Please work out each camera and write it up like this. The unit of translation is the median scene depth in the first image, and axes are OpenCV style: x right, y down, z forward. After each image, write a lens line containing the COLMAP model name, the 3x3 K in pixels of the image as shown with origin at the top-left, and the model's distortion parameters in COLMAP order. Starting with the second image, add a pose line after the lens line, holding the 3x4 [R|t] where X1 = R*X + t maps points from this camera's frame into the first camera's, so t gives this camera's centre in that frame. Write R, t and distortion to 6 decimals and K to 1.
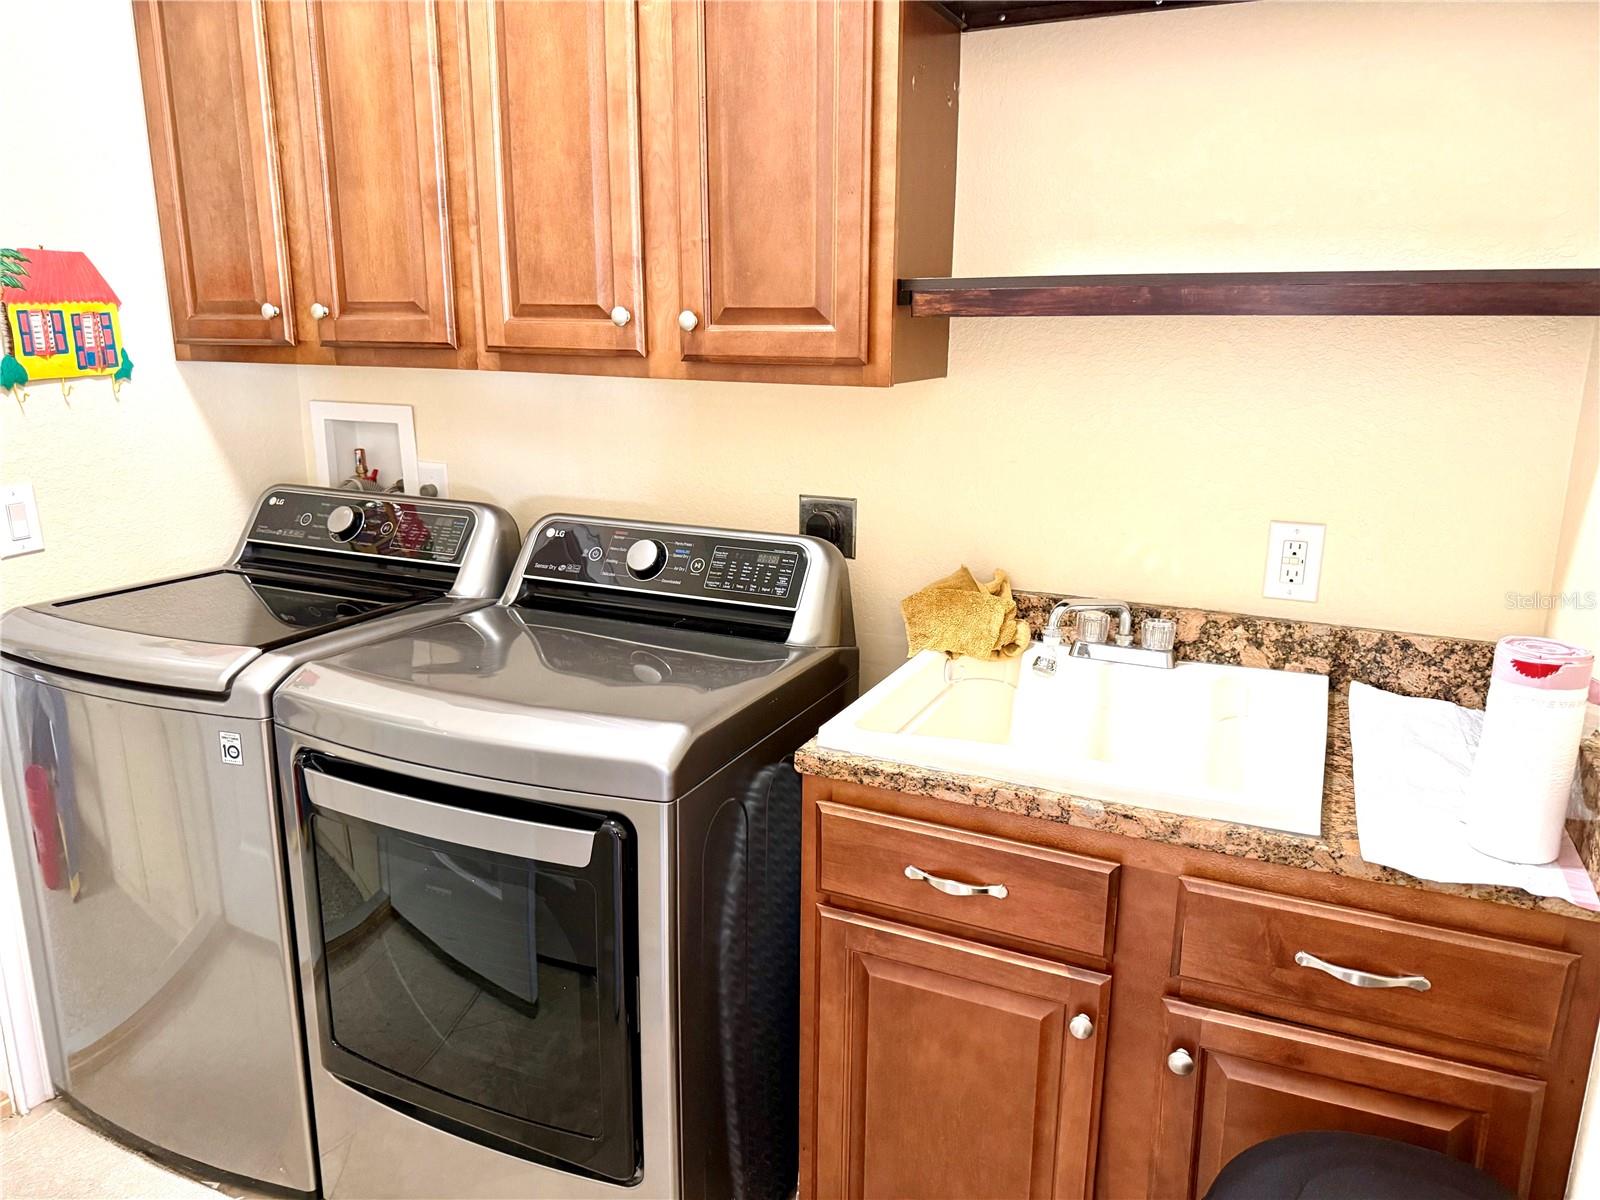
lens RADIAL K [[1127.3, 0, 801.2], [0, 1127.3, 598.8], [0, 0, 1]] dist [0.002146, 0.000256]
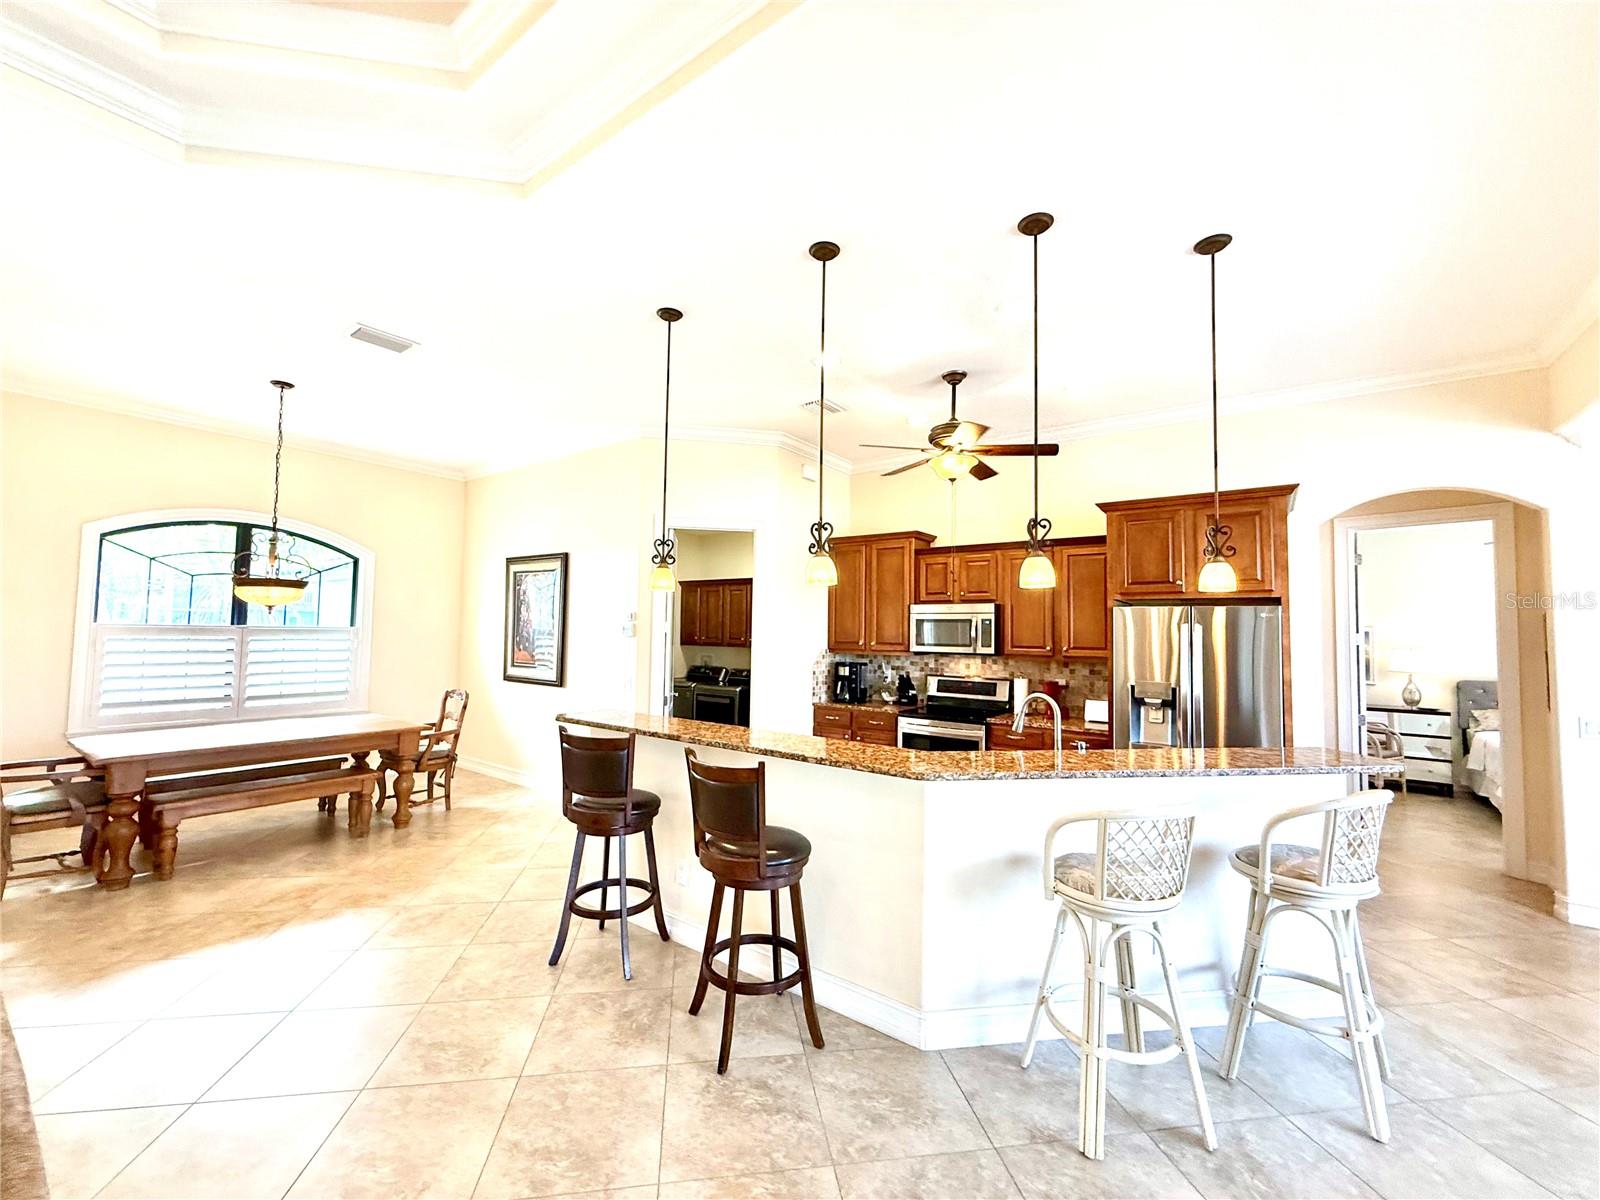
lens RADIAL K [[641.0, 0, 800.1], [0, 641.0, 603.4], [0, 0, 1]] dist [0.000008, 0.000000]
pose [[0.978168, -0.001726, -0.207807, 0.936294], [-0.059200, 0.956220, -0.286599, 0.610606], [0.199204, 0.292644, 0.935242, -2.533309]]
